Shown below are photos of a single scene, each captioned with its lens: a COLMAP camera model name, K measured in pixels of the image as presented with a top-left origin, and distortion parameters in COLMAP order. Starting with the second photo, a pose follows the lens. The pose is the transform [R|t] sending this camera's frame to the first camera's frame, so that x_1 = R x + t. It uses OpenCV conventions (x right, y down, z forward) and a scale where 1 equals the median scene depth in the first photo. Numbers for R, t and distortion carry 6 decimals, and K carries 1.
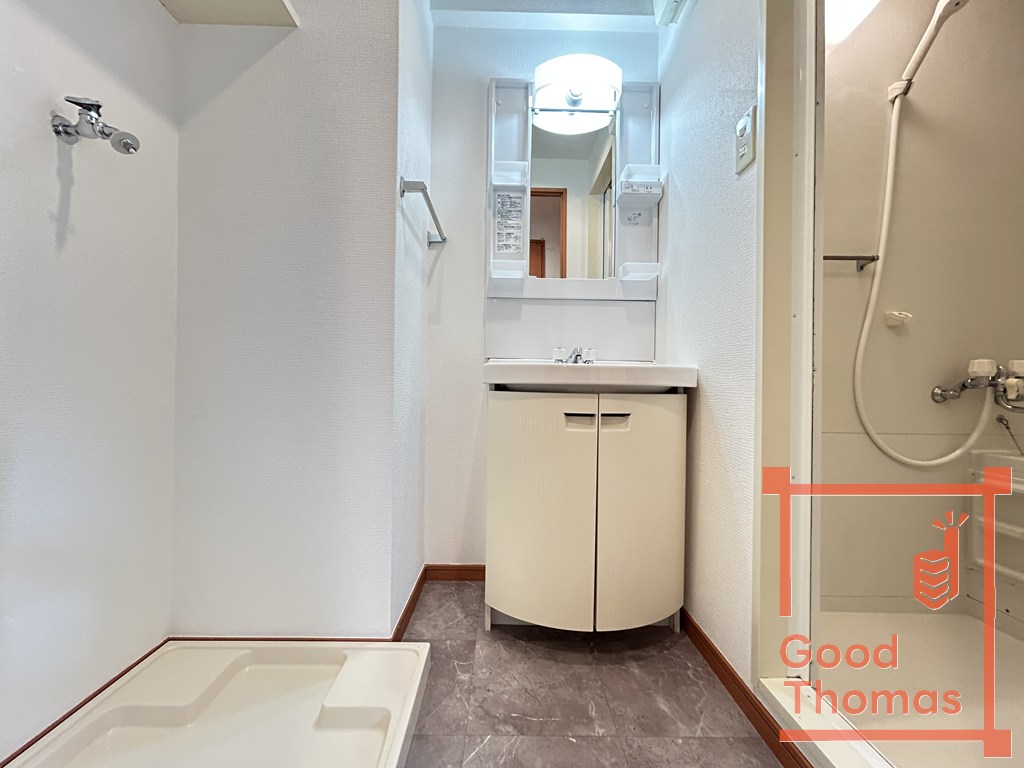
lens RADIAL K [[410.9, 0, 506.4], [0, 410.9, 381.7], [0, 0, 1]] dist [0.002025, -0.001182]
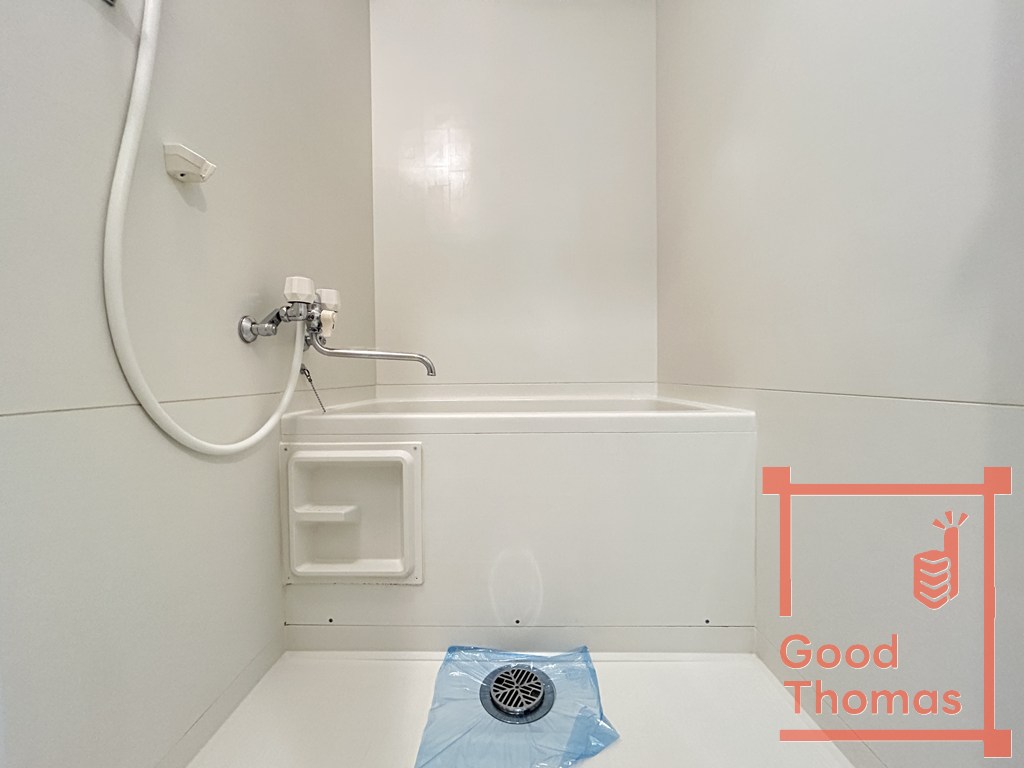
lens RADIAL K [[410.9, 0, 505.3], [0, 410.9, 379.2], [0, 0, 1]] dist [0.002025, -0.001182]
pose [[0.051792, -0.029494, 0.998222, 0.469122], [0.016664, 0.999450, 0.028666, 0.094136], [-0.998519, 0.015150, 0.052255, 0.597015]]
